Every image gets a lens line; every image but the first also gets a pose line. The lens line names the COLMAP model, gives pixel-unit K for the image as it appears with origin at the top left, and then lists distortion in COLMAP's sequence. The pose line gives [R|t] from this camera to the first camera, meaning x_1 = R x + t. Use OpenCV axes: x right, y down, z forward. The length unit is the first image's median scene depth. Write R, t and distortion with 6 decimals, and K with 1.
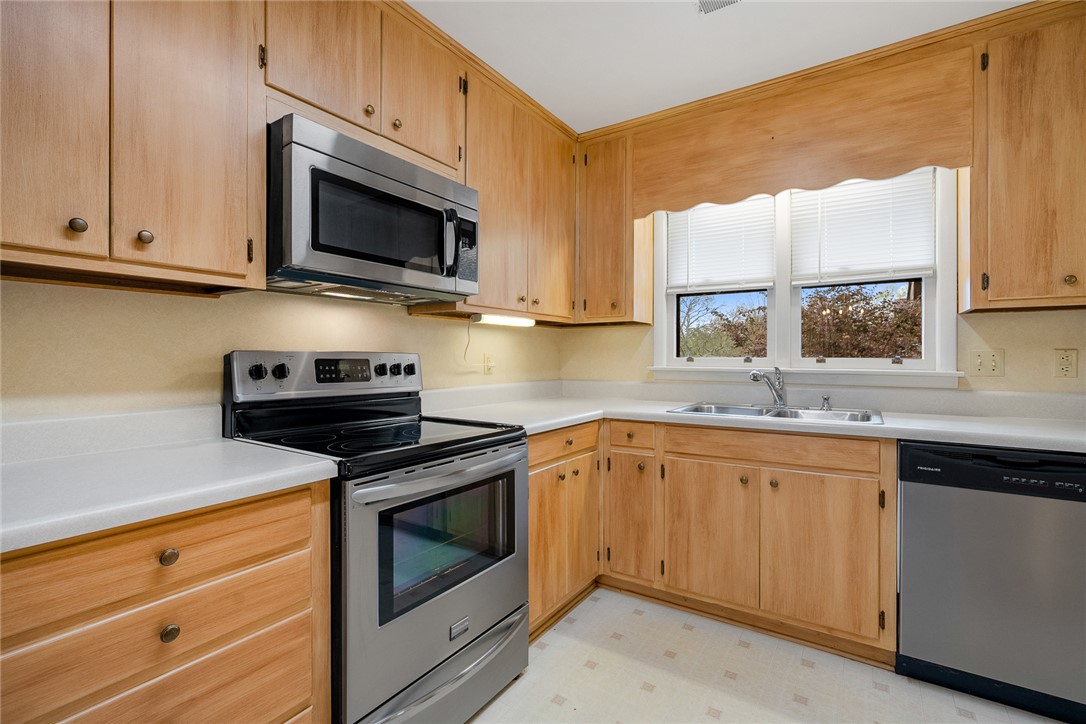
lens RADIAL K [[489.7, 0, 542.3], [0, 489.7, 356.9], [0, 0, 1]] dist [-0.005611, 0.000232]
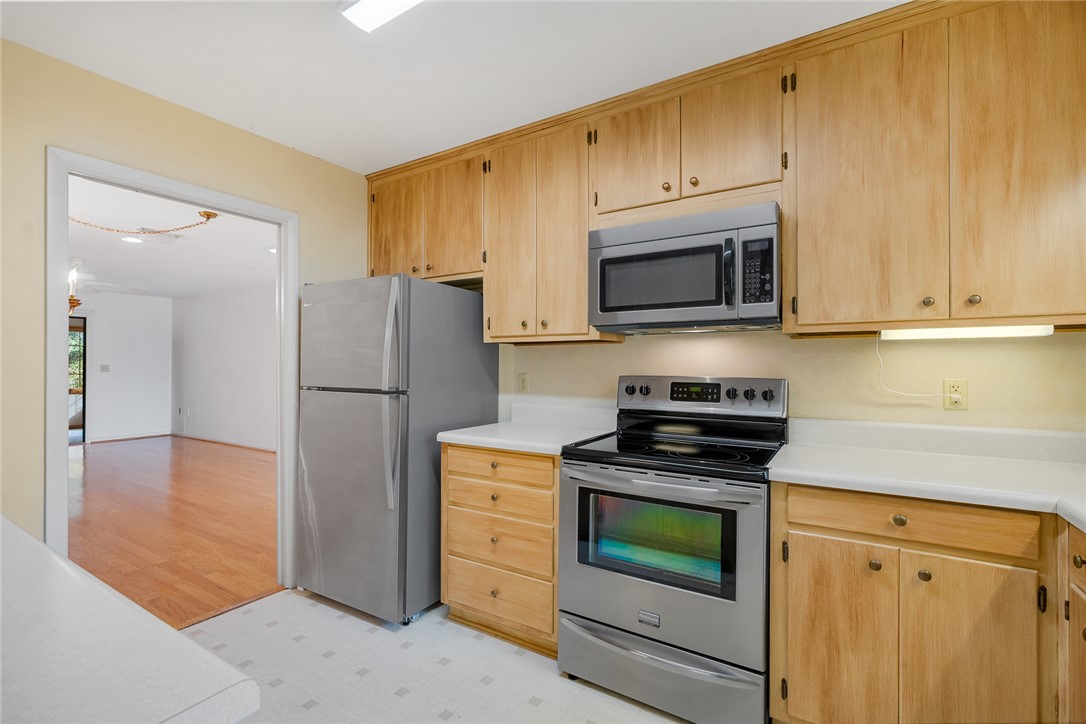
lens RADIAL K [[494.1, 0, 543.0], [0, 494.1, 362.0], [0, 0, 1]] dist [-0.000369, 0.000096]
pose [[0.019231, -0.005390, -0.999801, 0.721133], [-0.000069, 0.999985, -0.005393, -0.035765], [0.999815, 0.000173, 0.019230, 0.519554]]
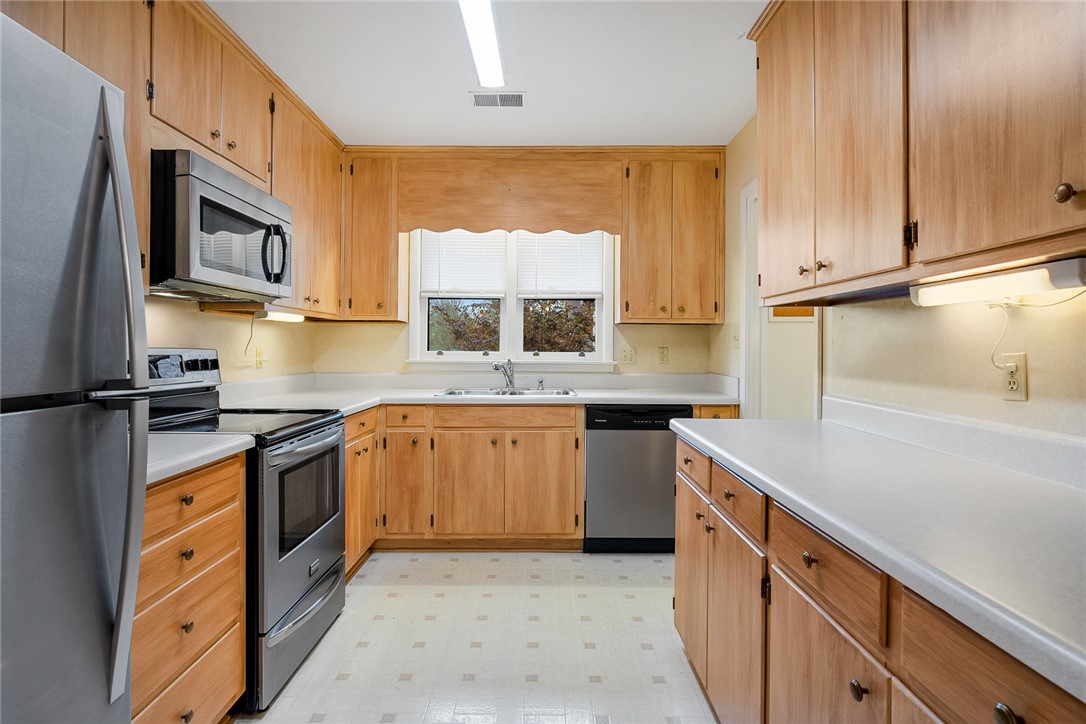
lens RADIAL K [[578.6, 0, 542.4], [0, 578.6, 343.9], [0, 0, 1]] dist [0.000830, 0.000030]
pose [[0.831604, 0.006524, 0.555331, -0.366960], [-0.004206, 0.999976, -0.005450, -0.014499], [-0.555353, 0.002197, 0.831612, -0.413372]]
